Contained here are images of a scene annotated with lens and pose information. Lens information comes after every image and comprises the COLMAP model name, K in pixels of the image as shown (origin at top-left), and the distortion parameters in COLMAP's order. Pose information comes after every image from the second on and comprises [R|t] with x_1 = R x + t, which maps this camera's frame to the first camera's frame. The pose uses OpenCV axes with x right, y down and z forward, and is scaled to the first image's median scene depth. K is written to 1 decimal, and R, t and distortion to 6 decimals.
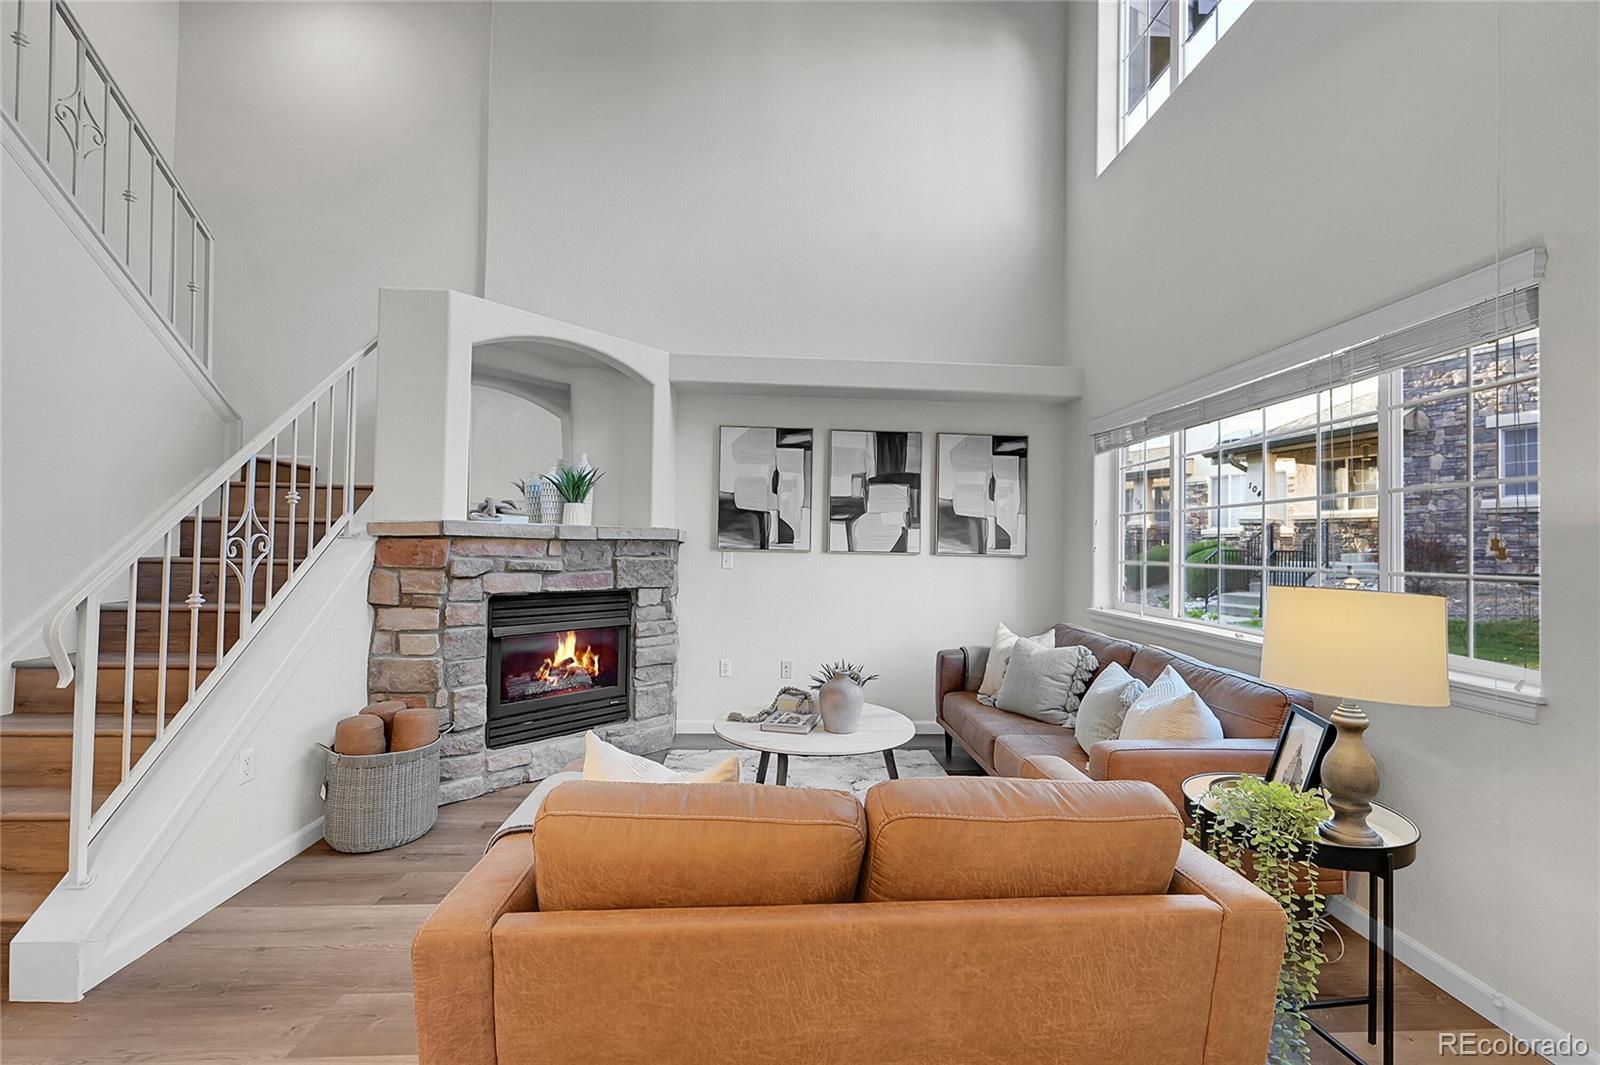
lens RADIAL K [[663.0, 0, 807.3], [0, 663.0, 532.3], [0, 0, 1]] dist [-0.001967, -0.000806]
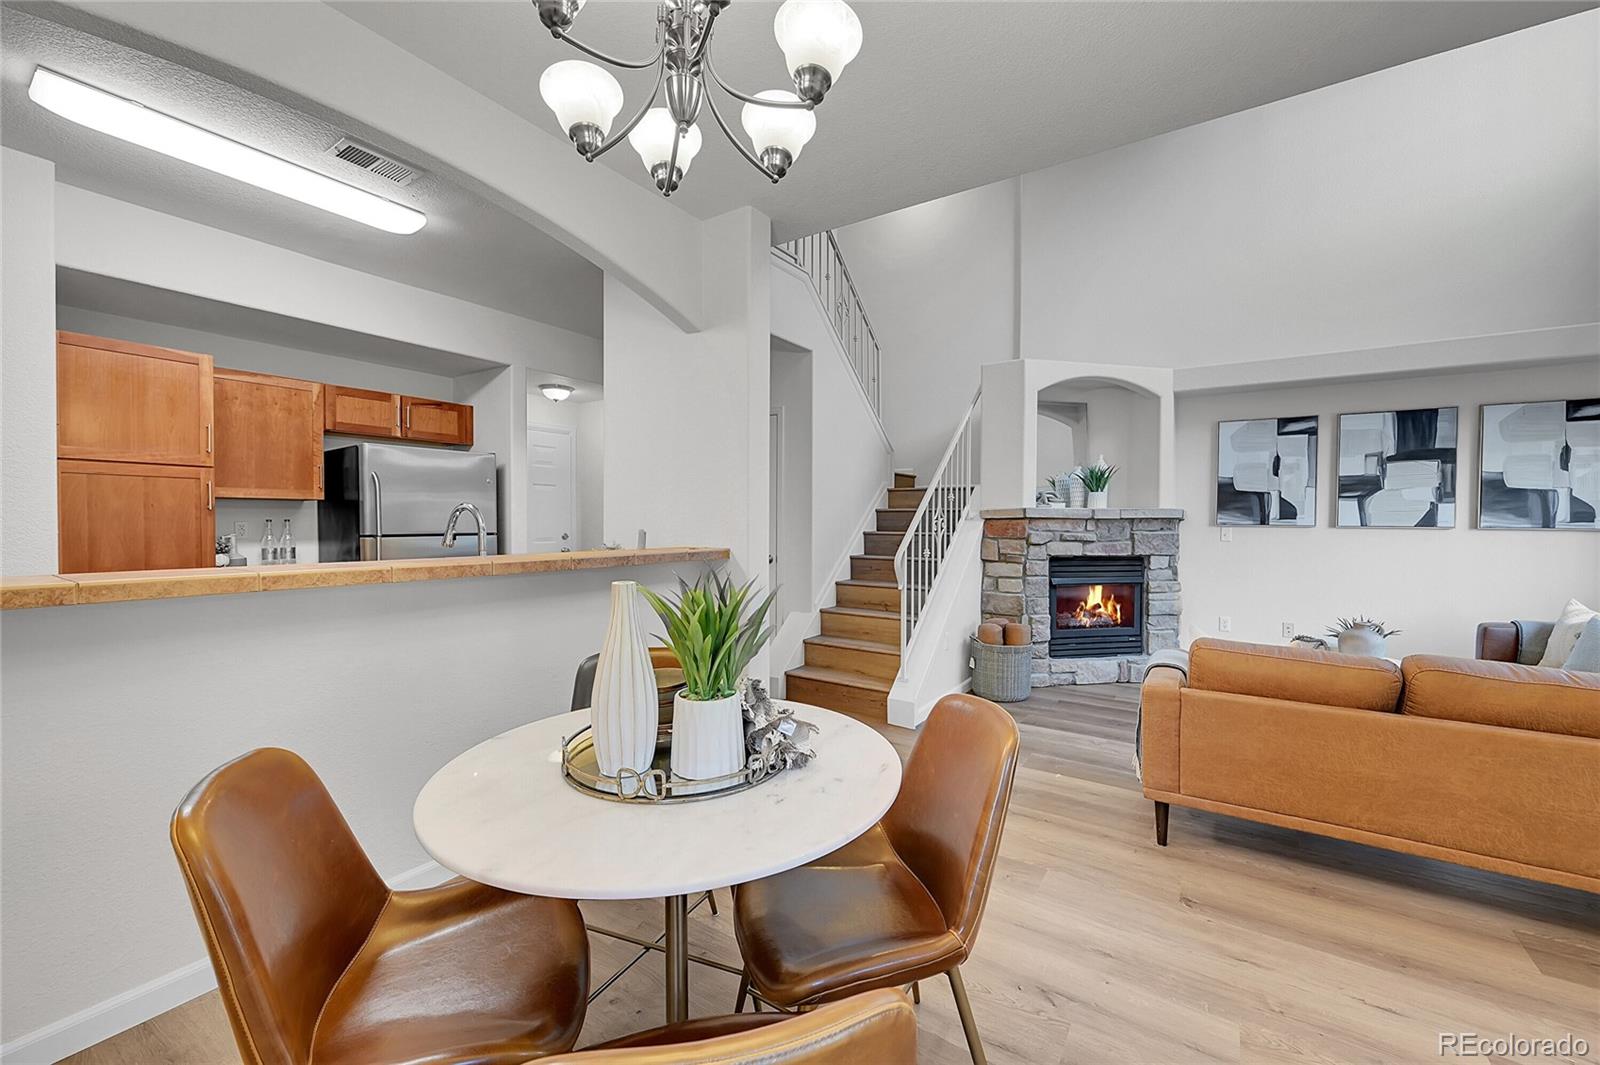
lens RADIAL K [[629.1, 0, 808.2], [0, 629.1, 532.8], [0, 0, 1]] dist [0.001922, -0.000375]
pose [[0.804149, -0.000778, -0.594428, -0.060113], [0.021146, 0.999404, 0.027299, -0.008516], [0.594052, -0.034522, 0.803686, -0.414309]]
